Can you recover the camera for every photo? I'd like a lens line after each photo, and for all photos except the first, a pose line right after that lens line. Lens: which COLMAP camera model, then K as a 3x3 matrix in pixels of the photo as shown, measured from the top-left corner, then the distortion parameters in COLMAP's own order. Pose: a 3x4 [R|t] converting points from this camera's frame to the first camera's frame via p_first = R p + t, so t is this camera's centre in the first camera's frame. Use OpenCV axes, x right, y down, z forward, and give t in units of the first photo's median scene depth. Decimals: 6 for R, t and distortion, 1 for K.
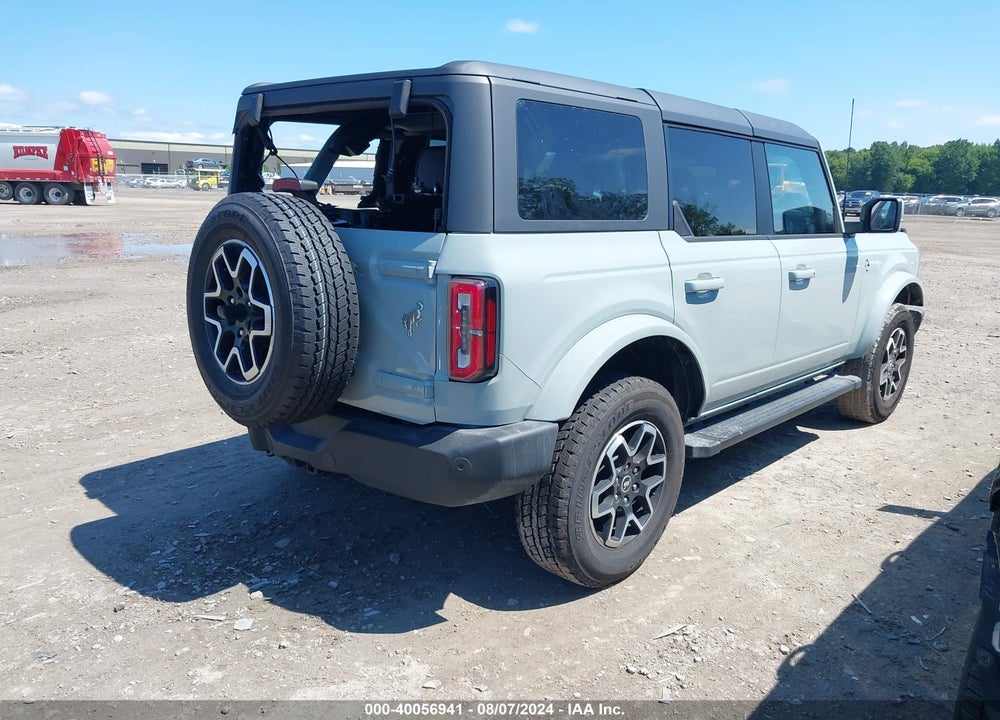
lens RADIAL K [[784.8, 0, 500.0], [0, 784.8, 360.0], [0, 0, 1]] dist [0.067869, -0.109555]
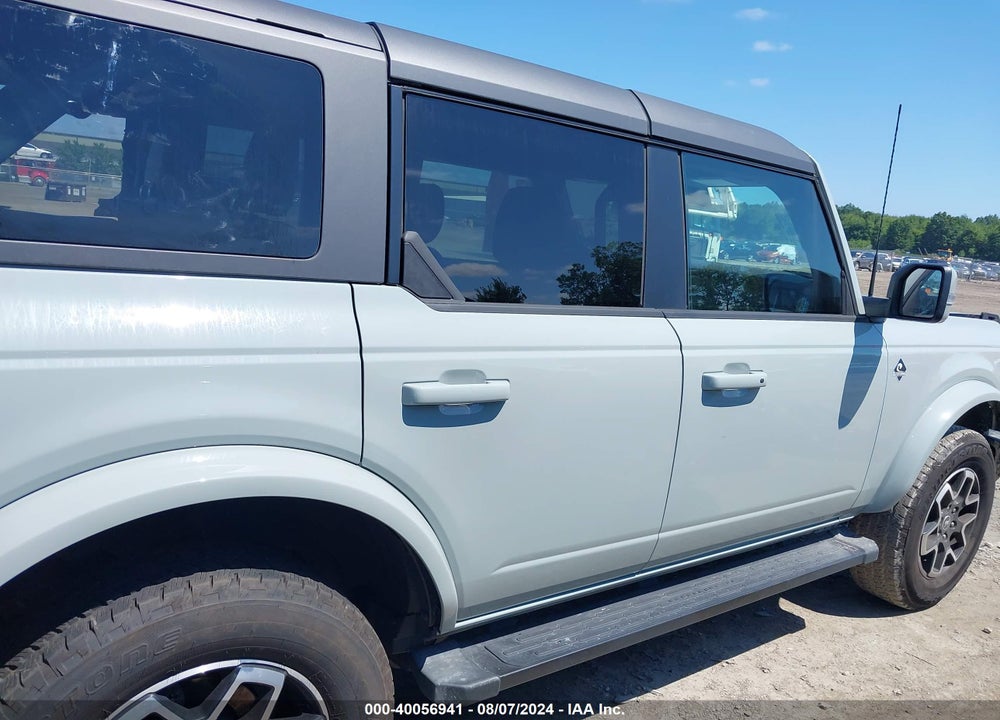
lens RADIAL K [[784.8, 0, 500.0], [0, 784.8, 360.0], [0, 0, 1]] dist [0.067869, -0.109555]
pose [[0.980628, 0.100160, -0.168335, 0.250726], [-0.108030, 0.993412, -0.038240, -0.066719], [0.163396, 0.055684, 0.984988, 0.322288]]
